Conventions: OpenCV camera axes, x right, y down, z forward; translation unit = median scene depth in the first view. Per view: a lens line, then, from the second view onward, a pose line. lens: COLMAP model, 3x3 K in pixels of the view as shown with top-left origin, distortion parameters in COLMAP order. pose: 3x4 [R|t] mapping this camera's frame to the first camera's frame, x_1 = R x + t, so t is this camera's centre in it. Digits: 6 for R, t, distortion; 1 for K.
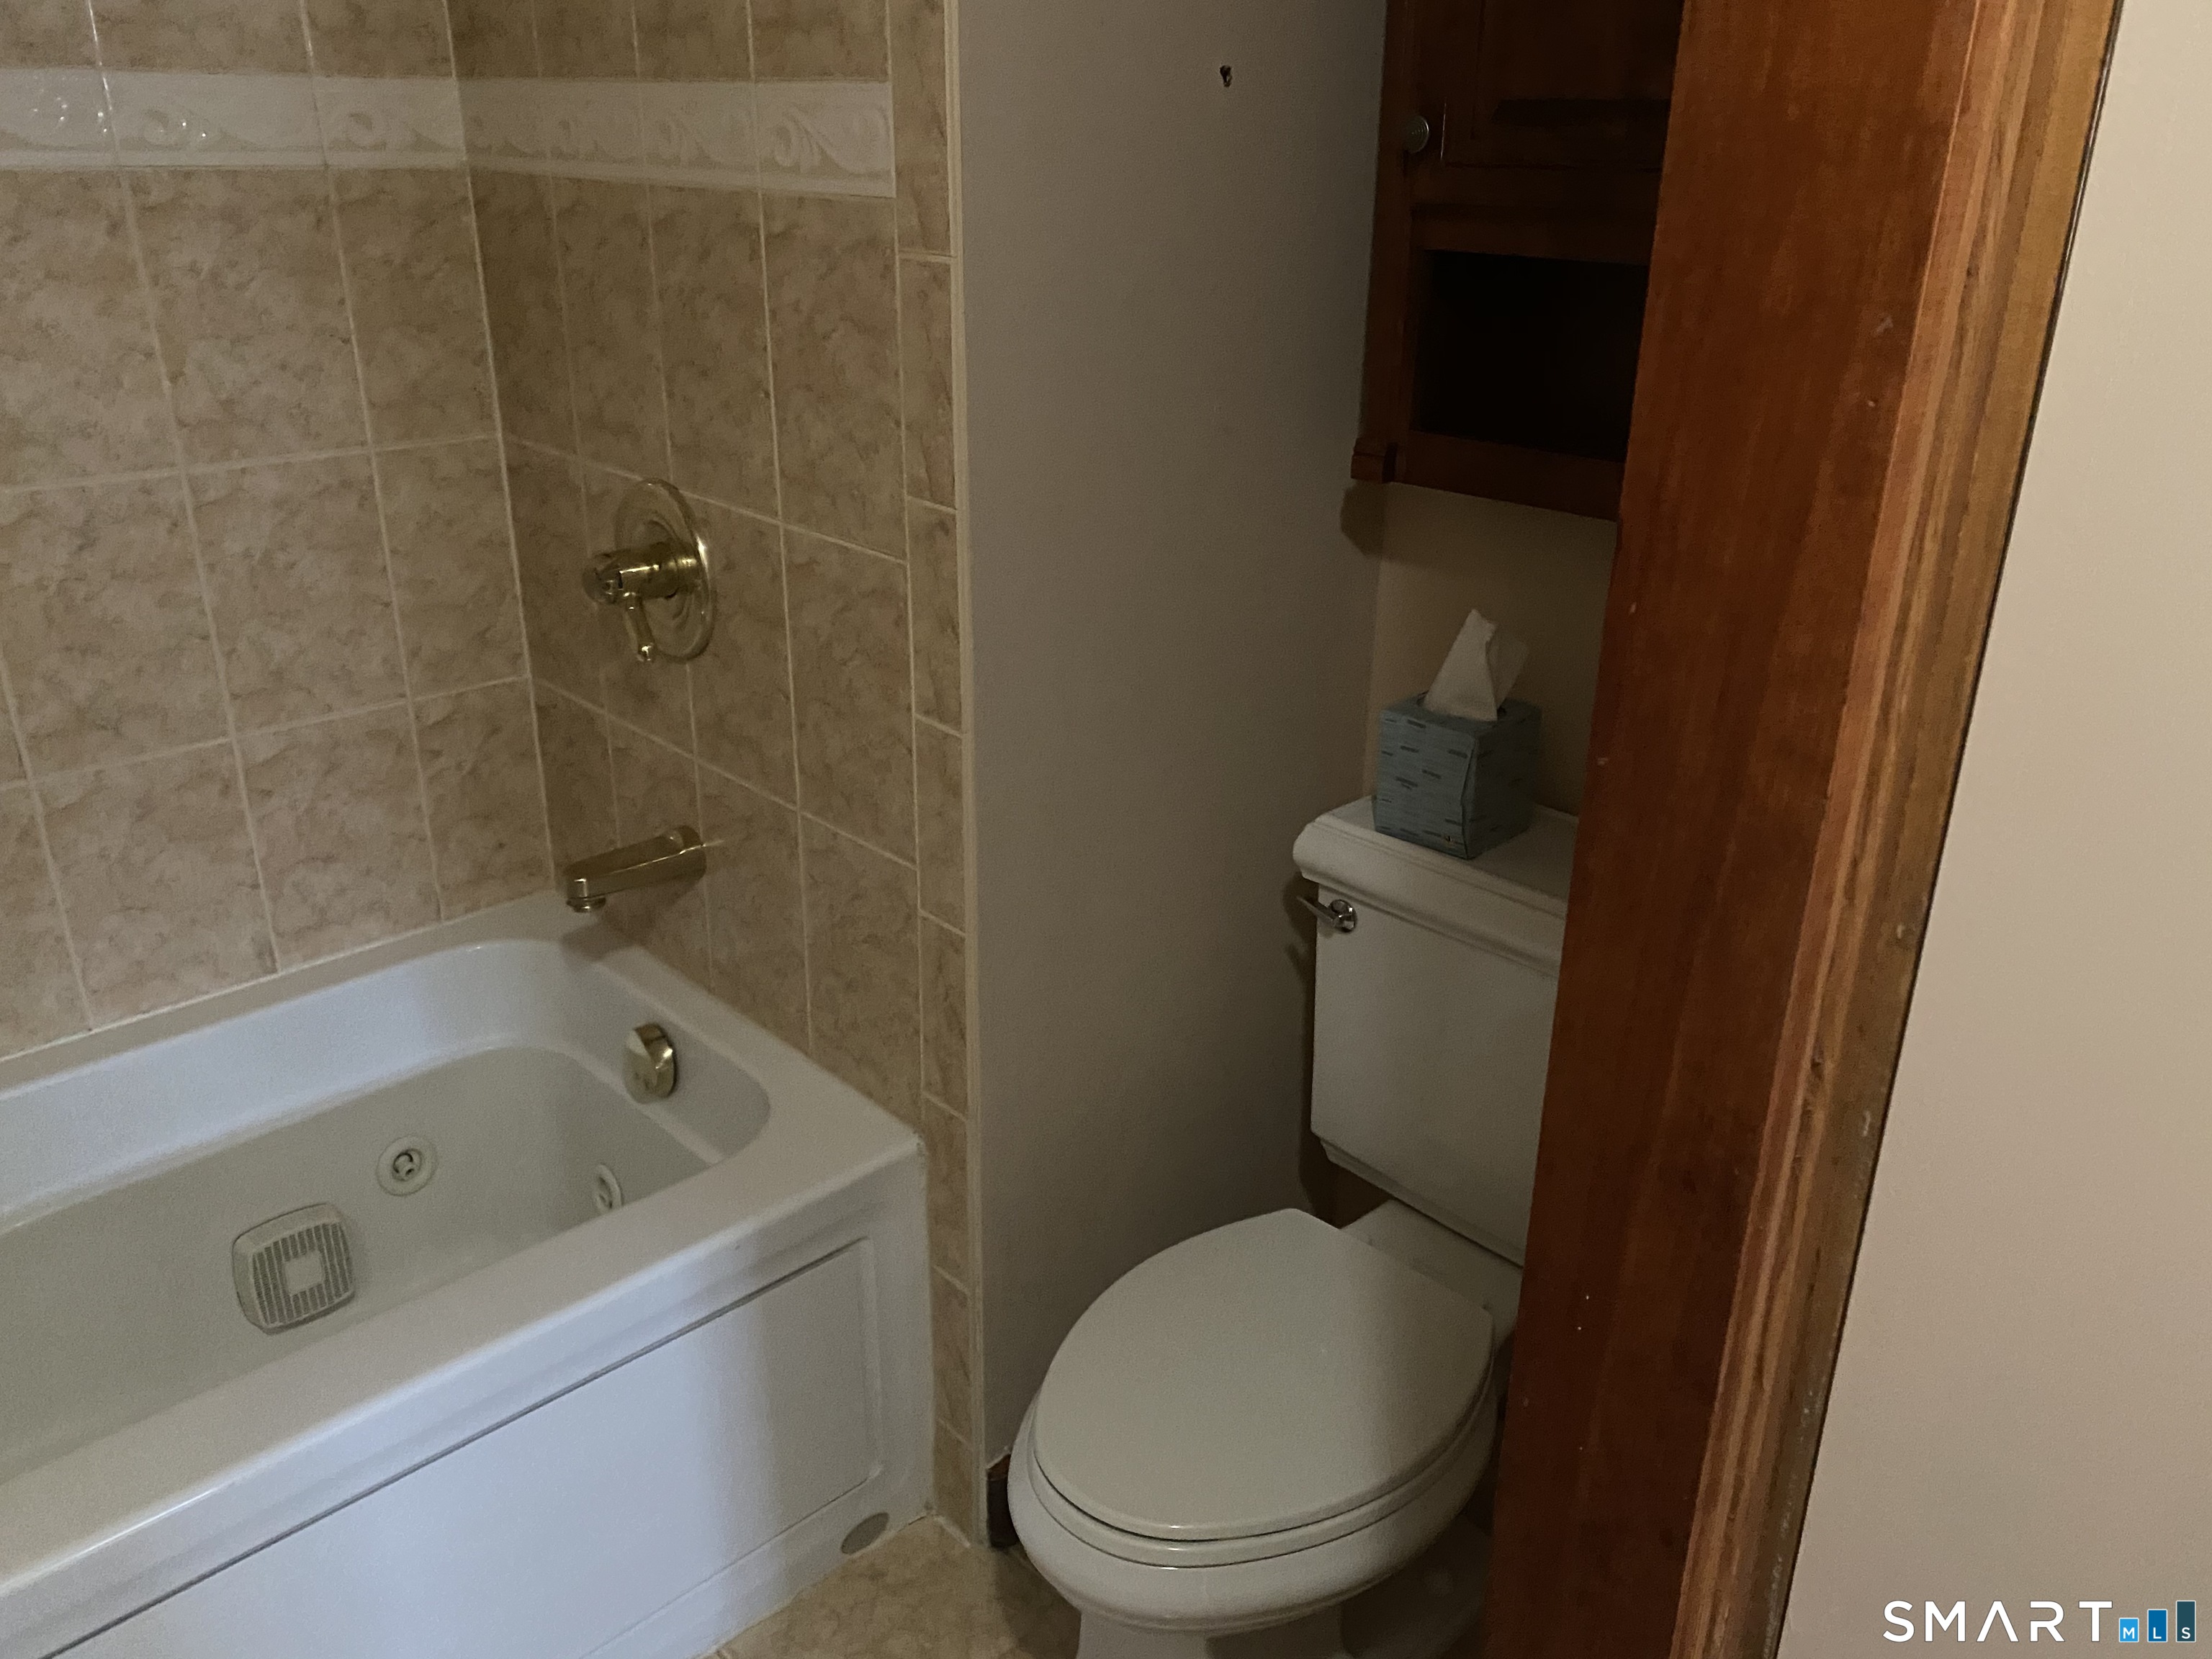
lens RADIAL K [[1662.4, 0, 1117.8], [0, 1662.4, 813.7], [0, 0, 1]] dist [0.064930, -0.102052]
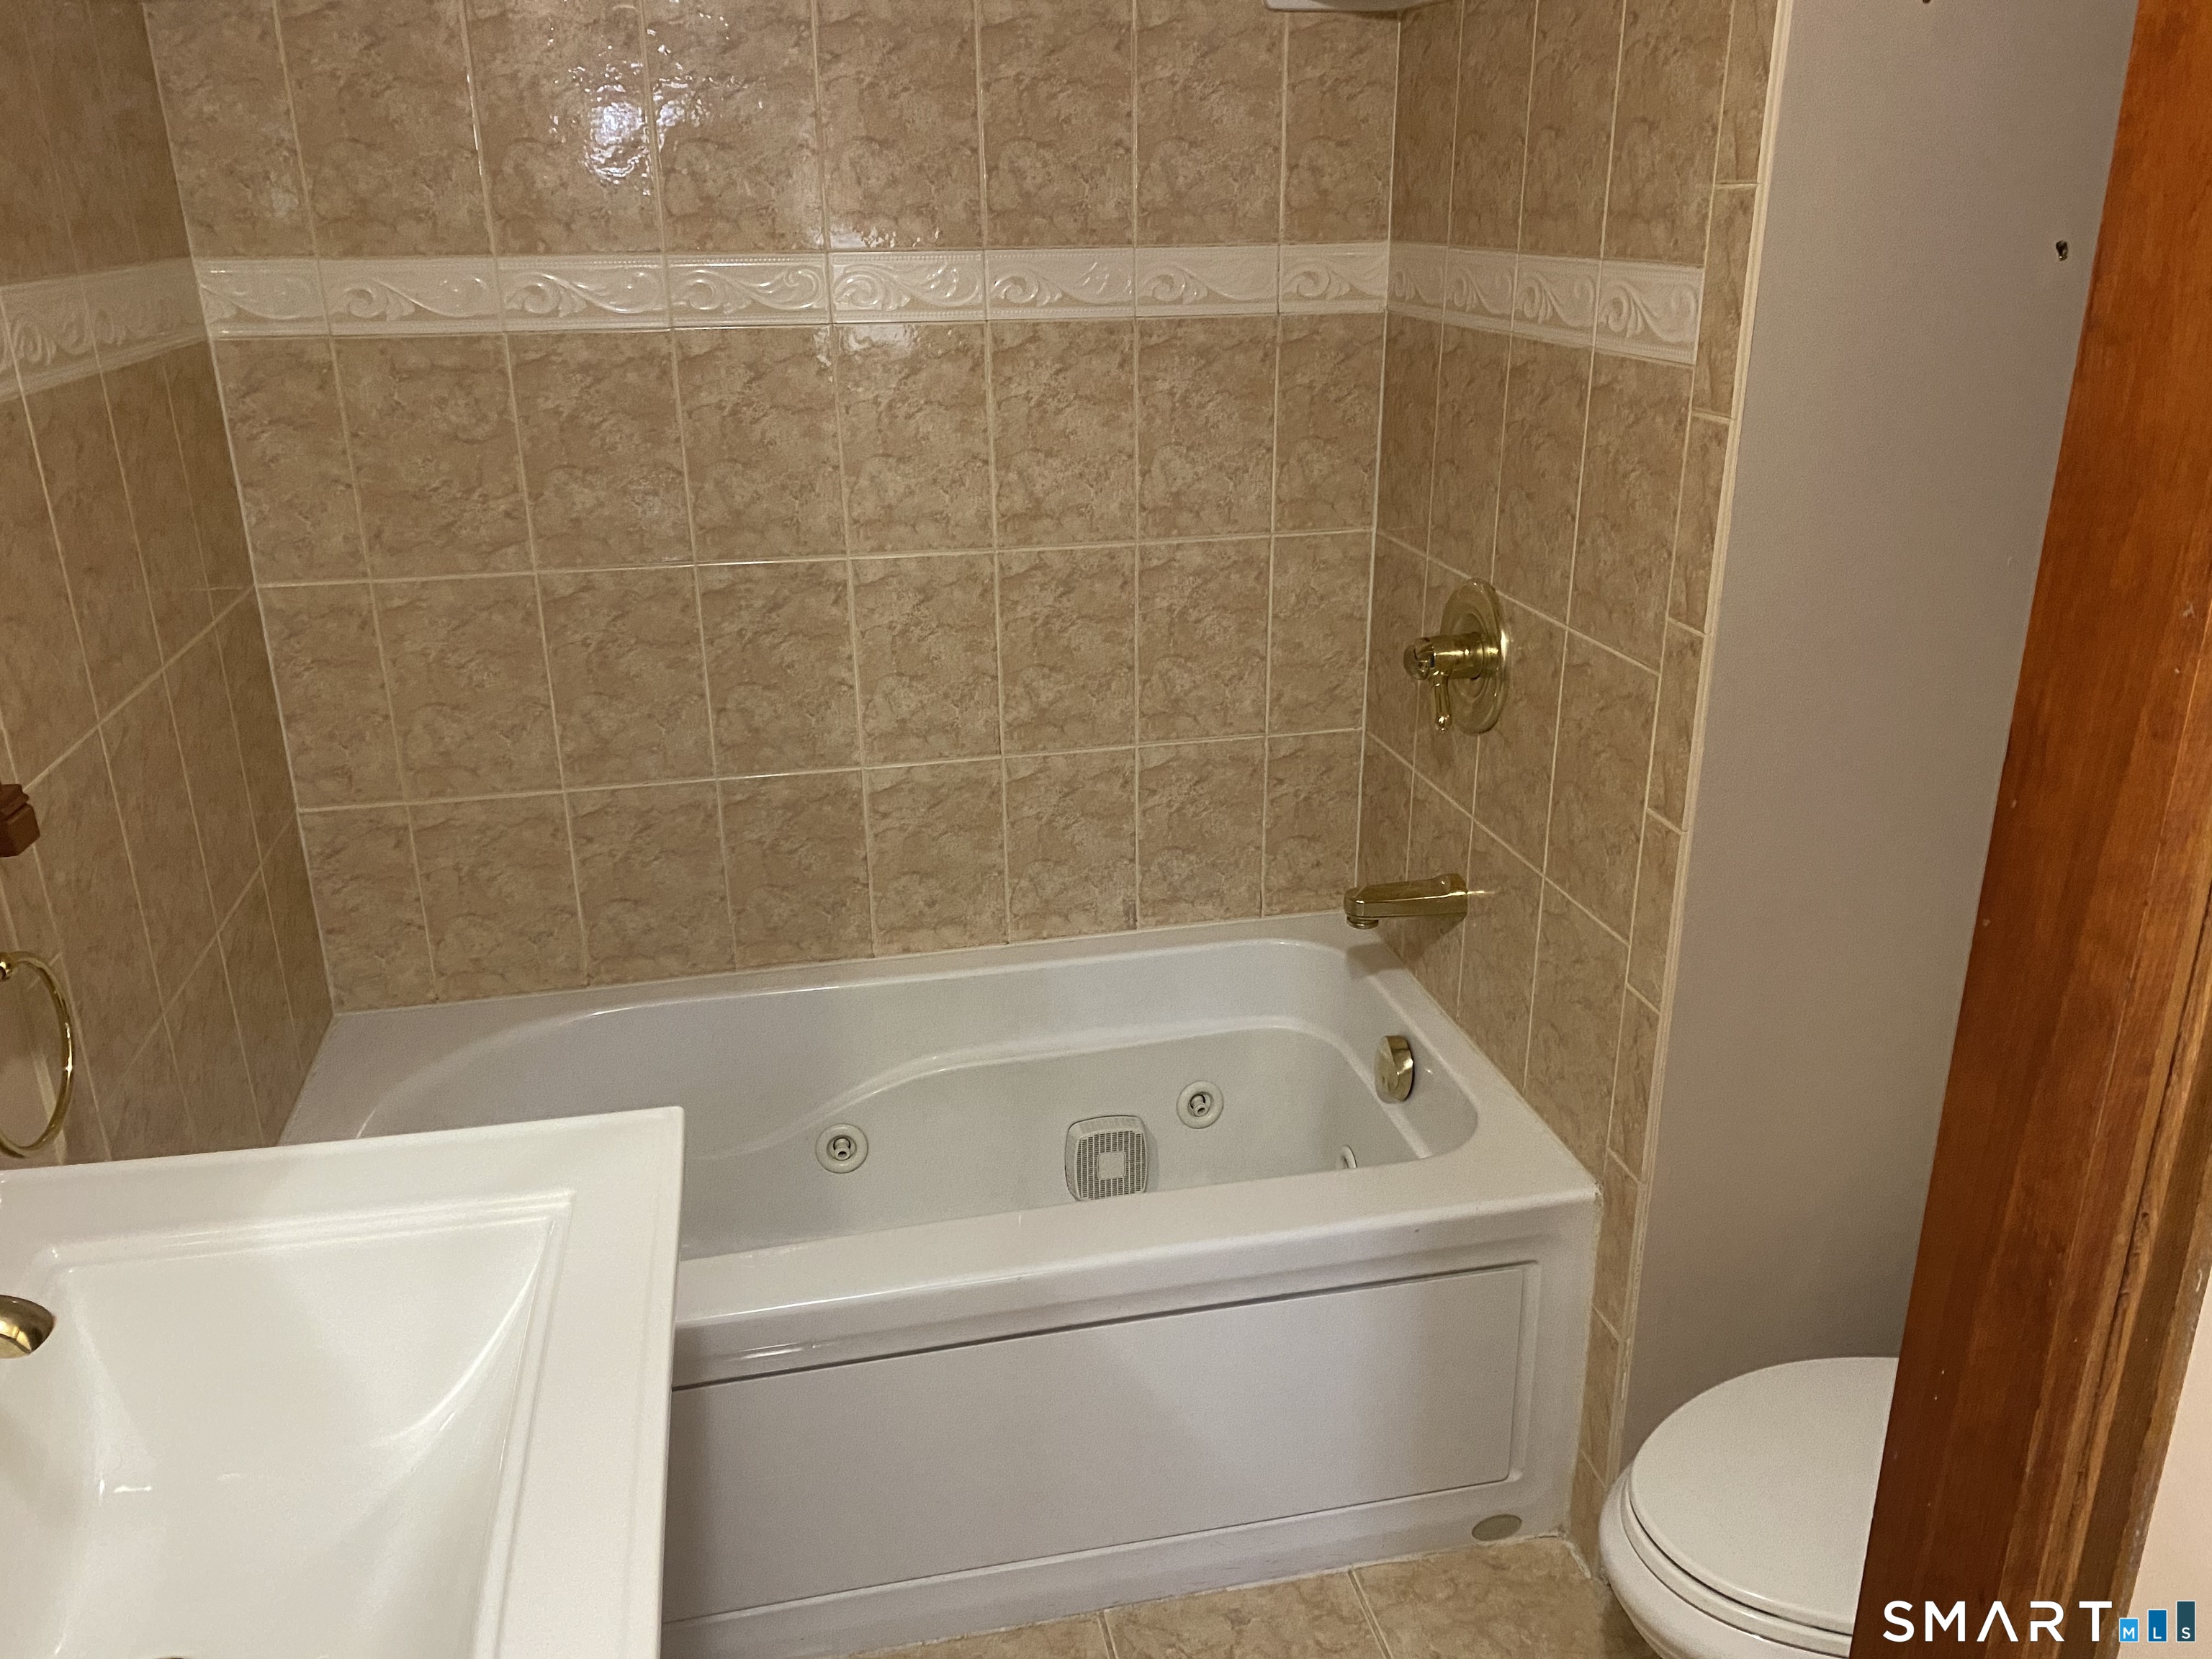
lens RADIAL K [[1662.4, 0, 1117.8], [0, 1662.4, 813.7], [0, 0, 1]] dist [0.064930, -0.102052]
pose [[0.853369, 0.159473, -0.496316, 0.117611], [-0.178583, 0.983883, 0.009079, -0.002495], [0.489765, 0.080886, 0.868094, -0.134176]]
